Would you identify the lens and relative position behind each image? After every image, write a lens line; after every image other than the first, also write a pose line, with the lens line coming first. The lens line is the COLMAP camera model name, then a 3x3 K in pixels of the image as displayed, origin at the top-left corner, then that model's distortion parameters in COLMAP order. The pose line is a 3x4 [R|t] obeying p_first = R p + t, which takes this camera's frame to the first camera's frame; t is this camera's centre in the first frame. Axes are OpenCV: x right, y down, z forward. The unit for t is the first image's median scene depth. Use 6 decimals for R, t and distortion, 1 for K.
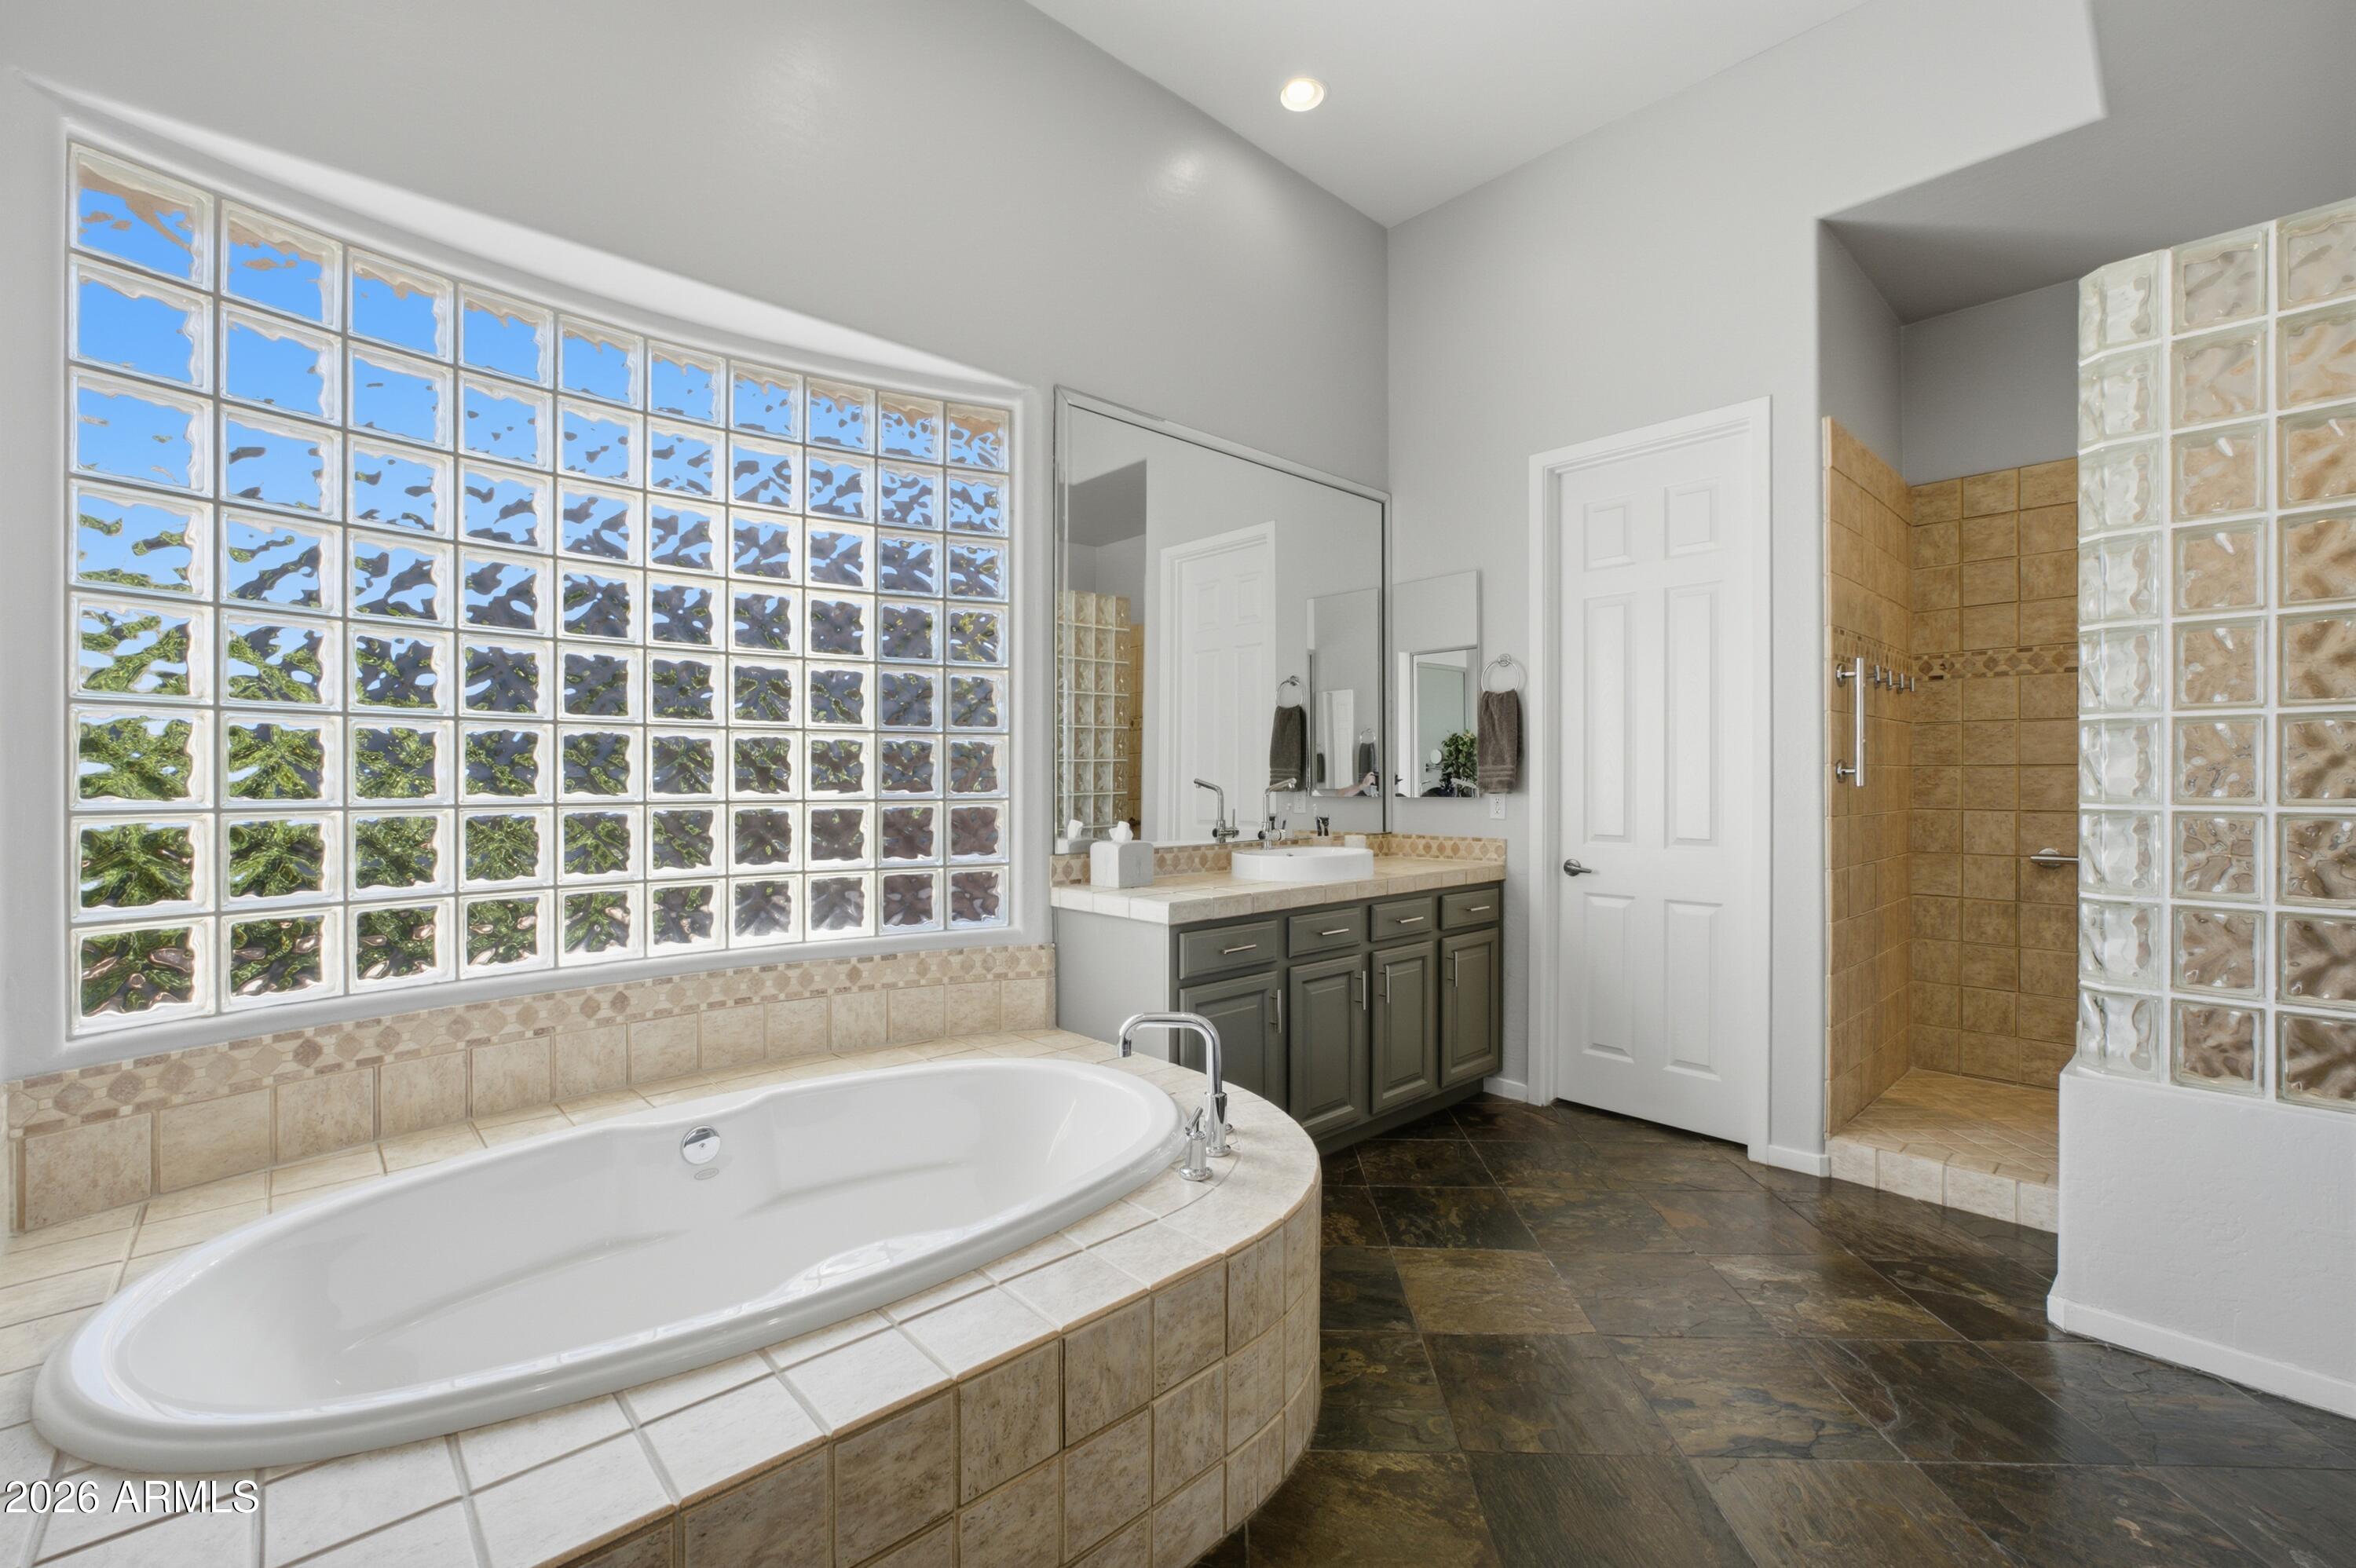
lens RADIAL K [[1003.5, 0, 1179.1], [0, 1003.5, 784.0], [0, 0, 1]] dist [-0.010741, 0.000749]
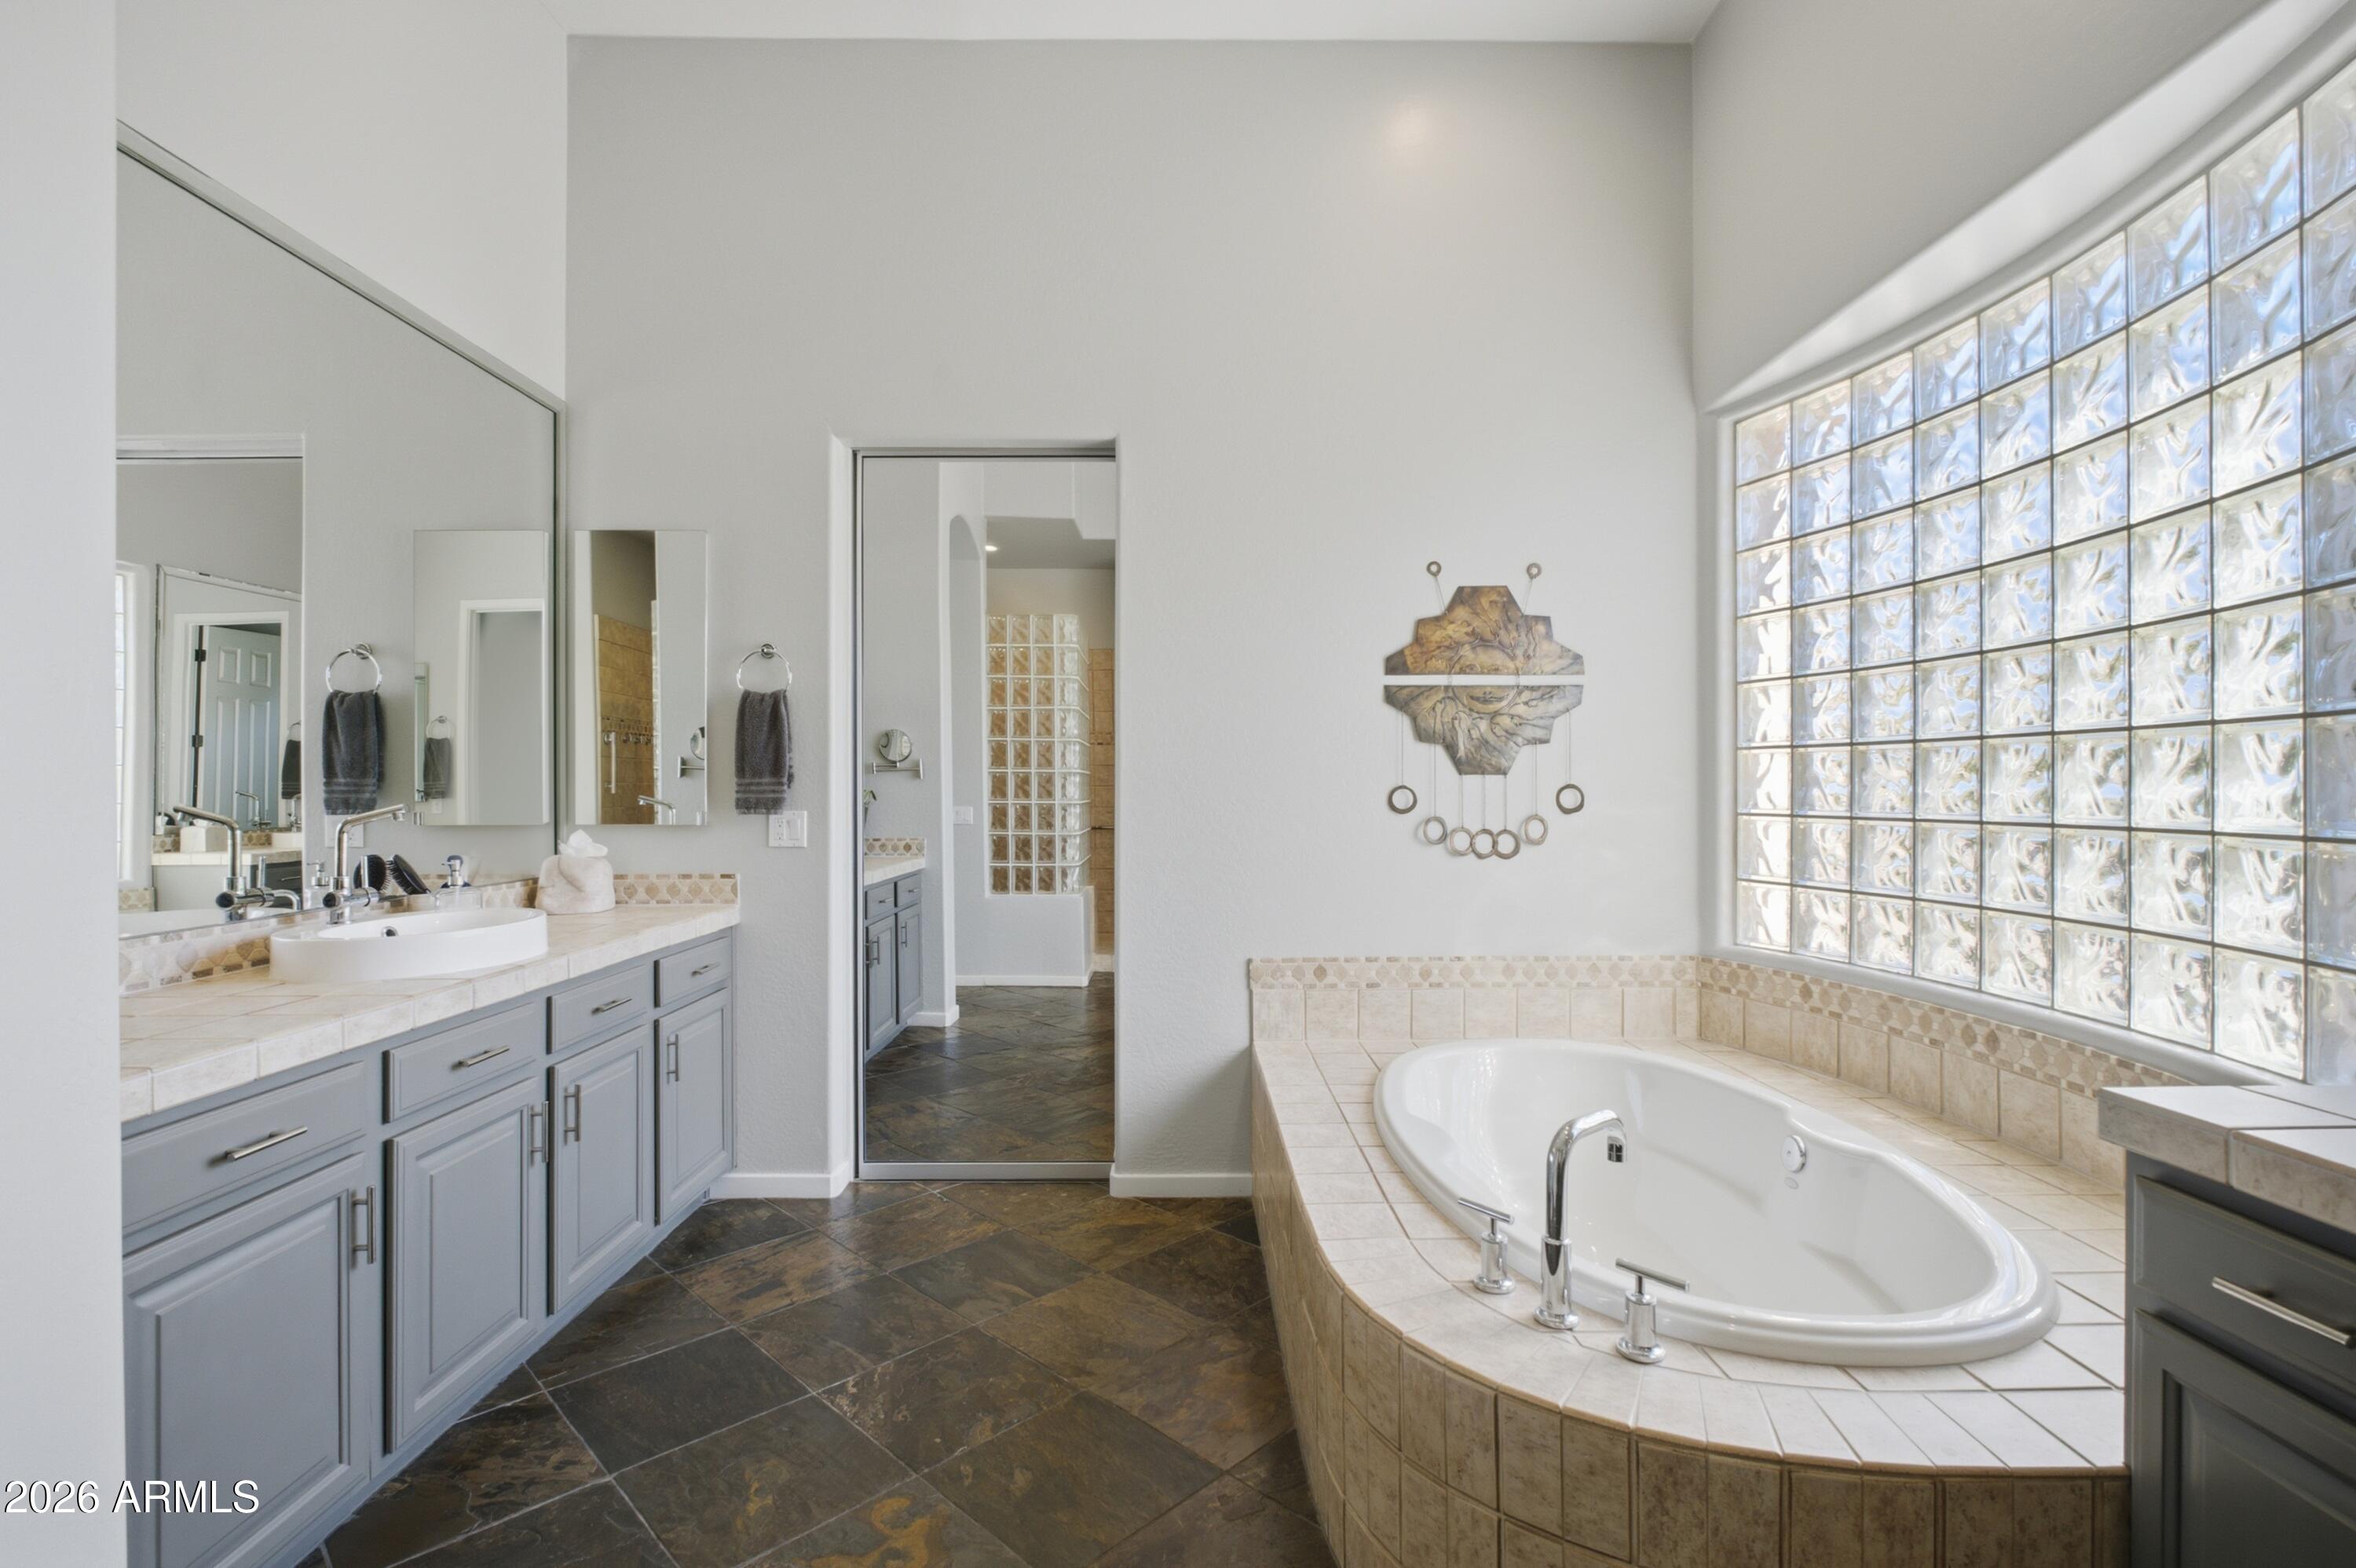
lens RADIAL K [[1152.6, 0, 1178.3], [0, 1152.6, 782.2], [0, 0, 1]] dist [-0.000018, 0.000011]
pose [[-0.689520, -0.000990, -0.724266, 0.768381], [0.000102, 0.999999, -0.001465, -0.016705], [0.724266, -0.001084, -0.689520, 1.285064]]
